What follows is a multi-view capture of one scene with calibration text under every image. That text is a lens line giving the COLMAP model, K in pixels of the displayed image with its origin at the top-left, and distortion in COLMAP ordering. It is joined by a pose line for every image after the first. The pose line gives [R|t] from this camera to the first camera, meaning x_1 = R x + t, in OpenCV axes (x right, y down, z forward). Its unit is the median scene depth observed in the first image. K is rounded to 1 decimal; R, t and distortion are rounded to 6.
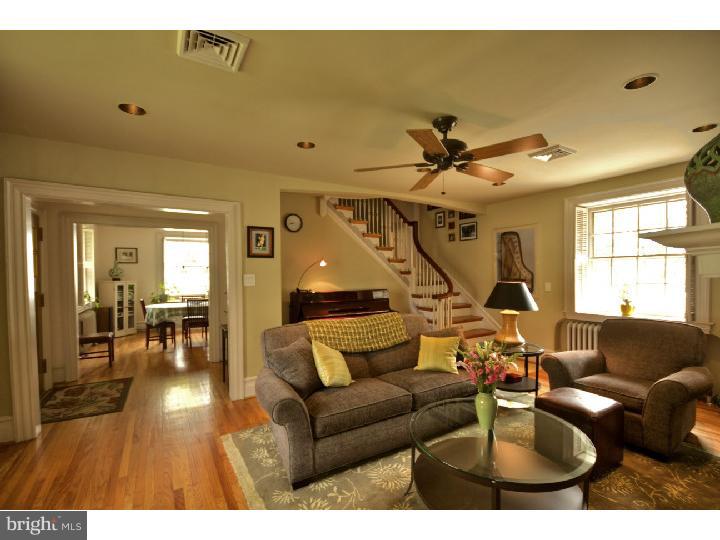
lens RADIAL K [[348.1, 0, 360.1], [0, 348.1, 271.9], [0, 0, 1]] dist [0.002256, -0.000059]
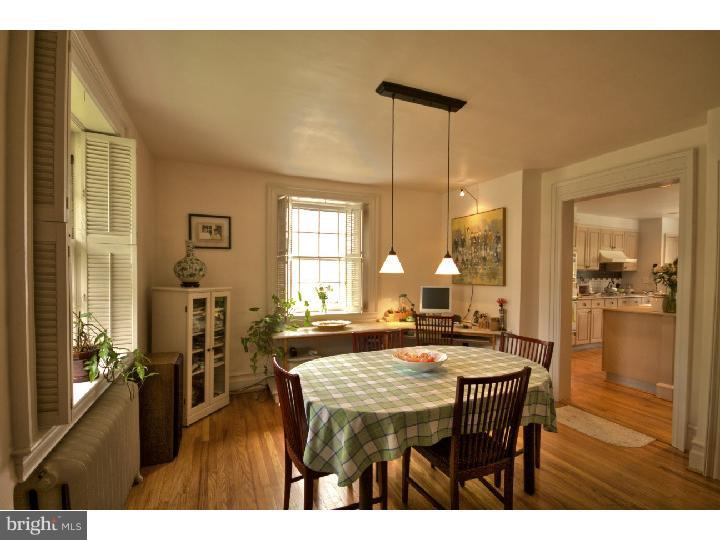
lens RADIAL K [[348.1, 0, 360.5], [0, 348.1, 273.1], [0, 0, 1]] dist [0.002256, -0.000059]
pose [[0.990418, 0.011049, -0.137656, -0.427962], [-0.011021, 0.999939, 0.000967, 0.005489], [0.137659, 0.000559, 0.990480, 0.596440]]
